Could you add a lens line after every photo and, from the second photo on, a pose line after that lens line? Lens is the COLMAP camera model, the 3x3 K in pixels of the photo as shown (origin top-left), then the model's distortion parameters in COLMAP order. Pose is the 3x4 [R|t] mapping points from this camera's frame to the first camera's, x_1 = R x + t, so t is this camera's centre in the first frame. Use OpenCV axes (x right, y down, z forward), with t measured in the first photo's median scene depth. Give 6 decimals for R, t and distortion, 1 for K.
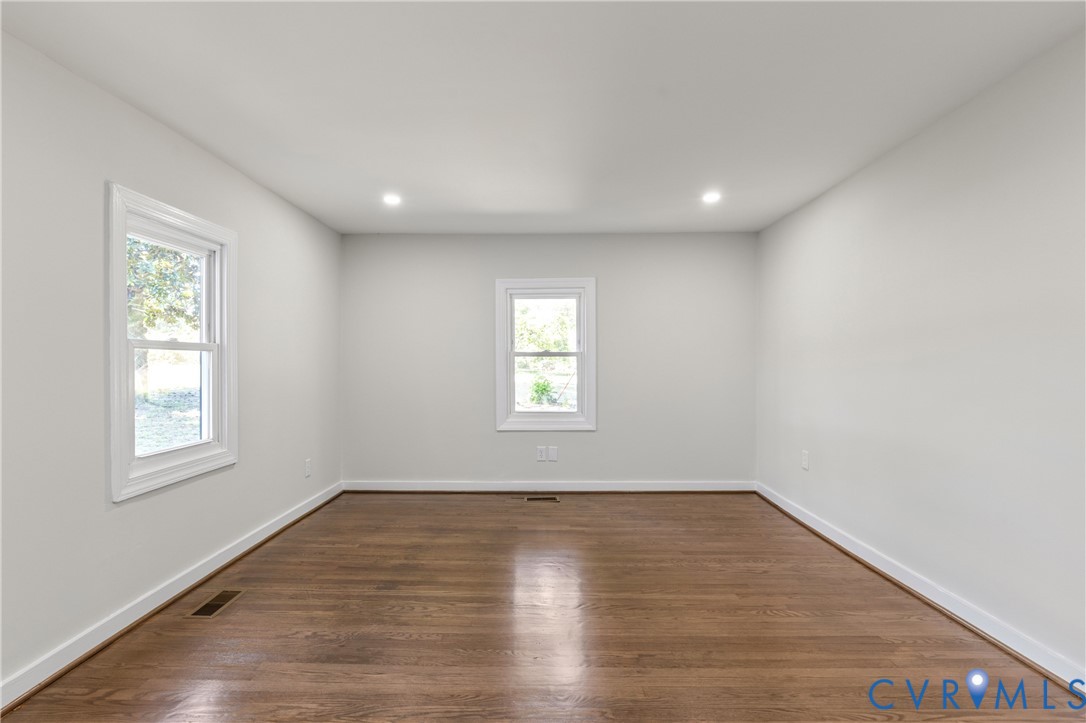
lens RADIAL K [[509.1, 0, 541.8], [0, 509.1, 375.1], [0, 0, 1]] dist [0.002848, -0.000354]
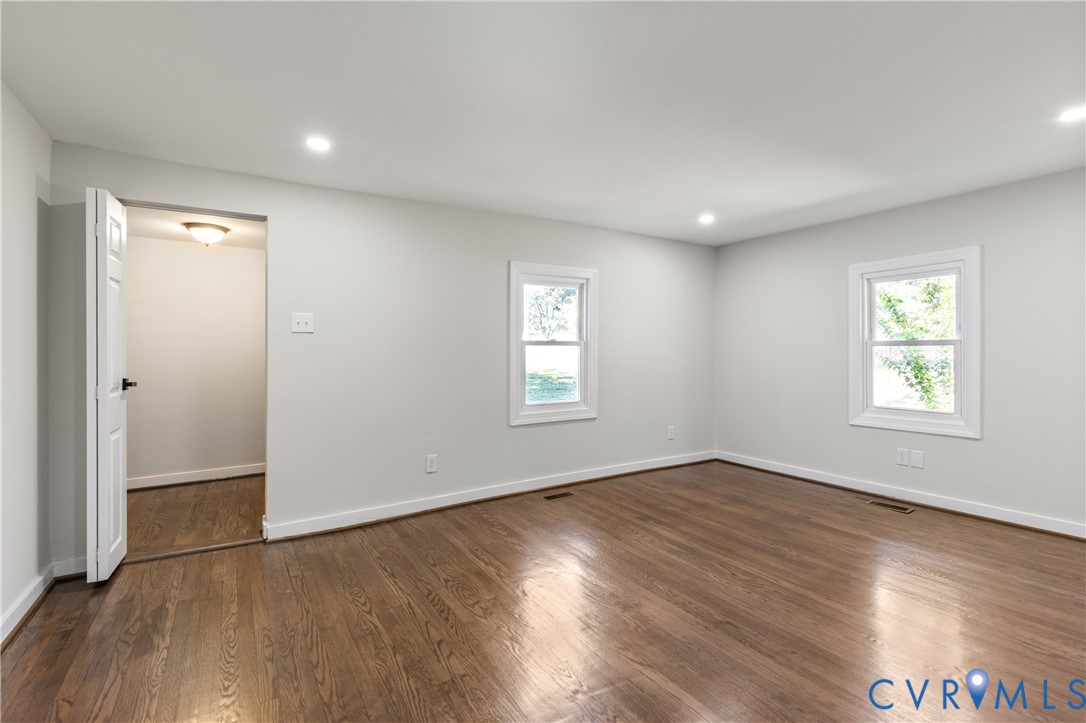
lens RADIAL K [[499.2, 0, 586.1], [0, 499.2, 363.1], [0, 0, 1]] dist [0.000228, -0.000399]
pose [[0.586297, 0.016617, -0.809926, 0.596193], [-0.018608, 0.999802, 0.007043, -0.004410], [0.809882, 0.010942, 0.586490, 0.083074]]
